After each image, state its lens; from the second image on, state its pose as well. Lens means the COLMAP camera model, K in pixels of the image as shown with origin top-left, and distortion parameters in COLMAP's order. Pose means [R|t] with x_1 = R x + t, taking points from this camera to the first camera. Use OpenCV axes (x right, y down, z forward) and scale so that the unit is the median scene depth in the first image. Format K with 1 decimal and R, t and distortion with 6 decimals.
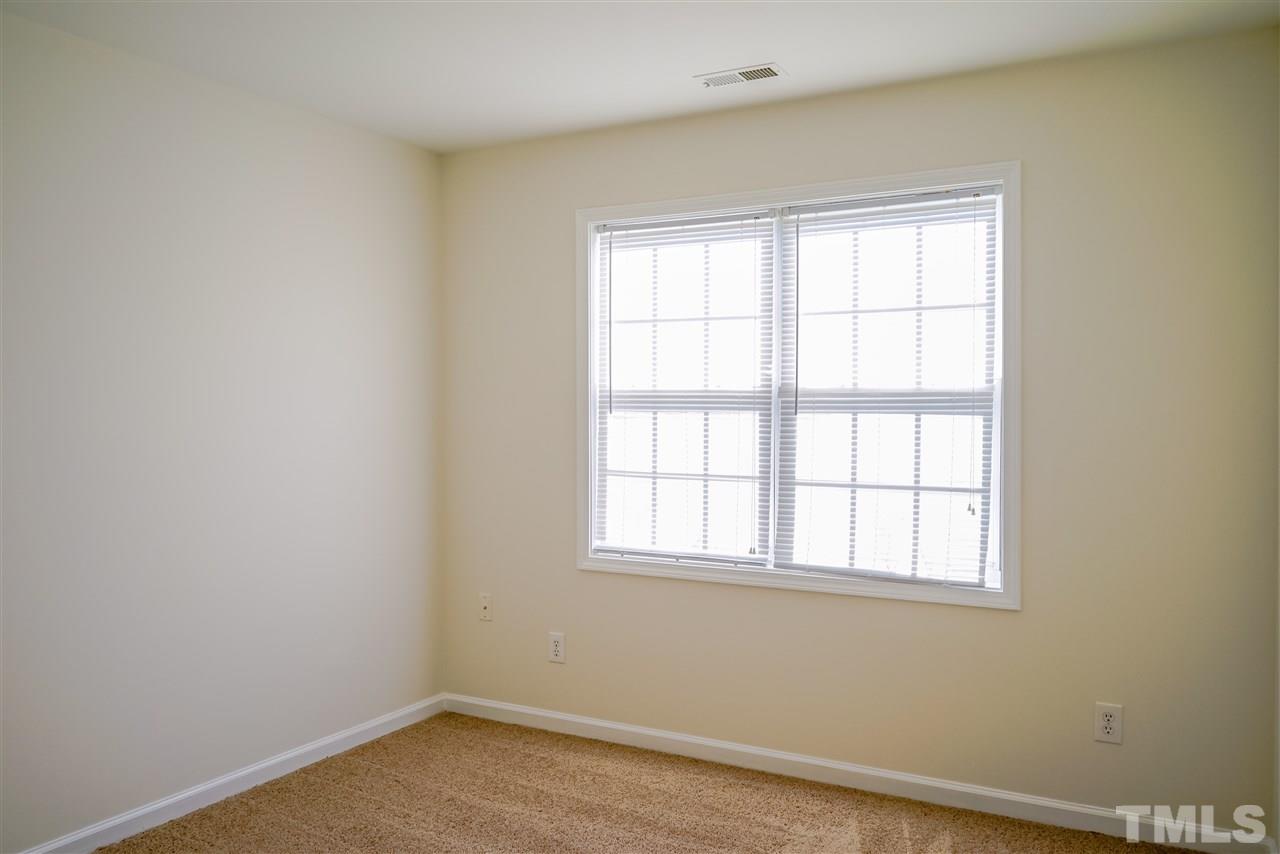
lens RADIAL K [[958.4, 0, 641.7], [0, 958.4, 432.1], [0, 0, 1]] dist [0.000222, 0.002166]
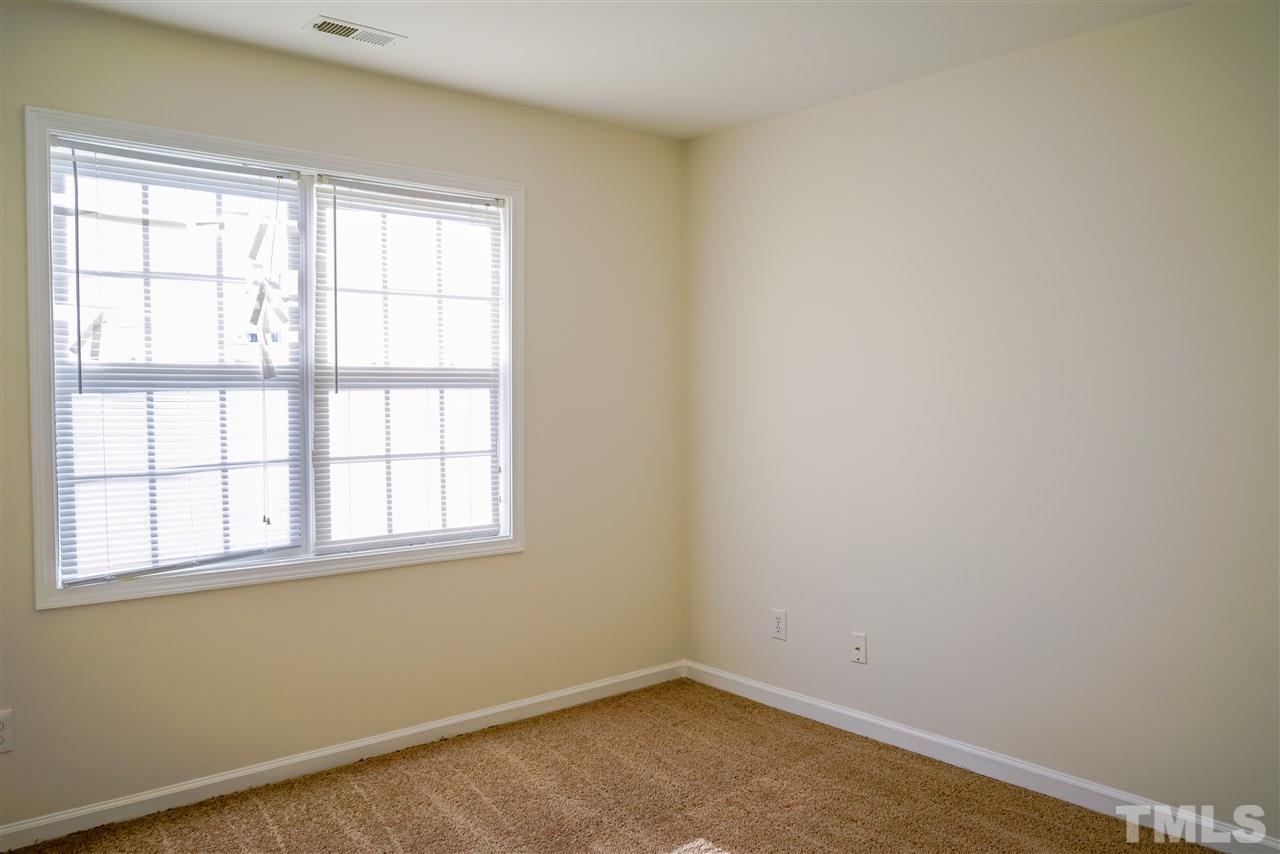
lens RADIAL K [[984.9, 0, 635.0], [0, 984.9, 426.2], [0, 0, 1]] dist [-0.020490, 0.010994]
pose [[0.344120, -0.046114, 0.937793, -0.725576], [0.026219, 0.998876, 0.039497, -0.016436], [-0.938560, 0.010996, 0.344942, 0.402150]]
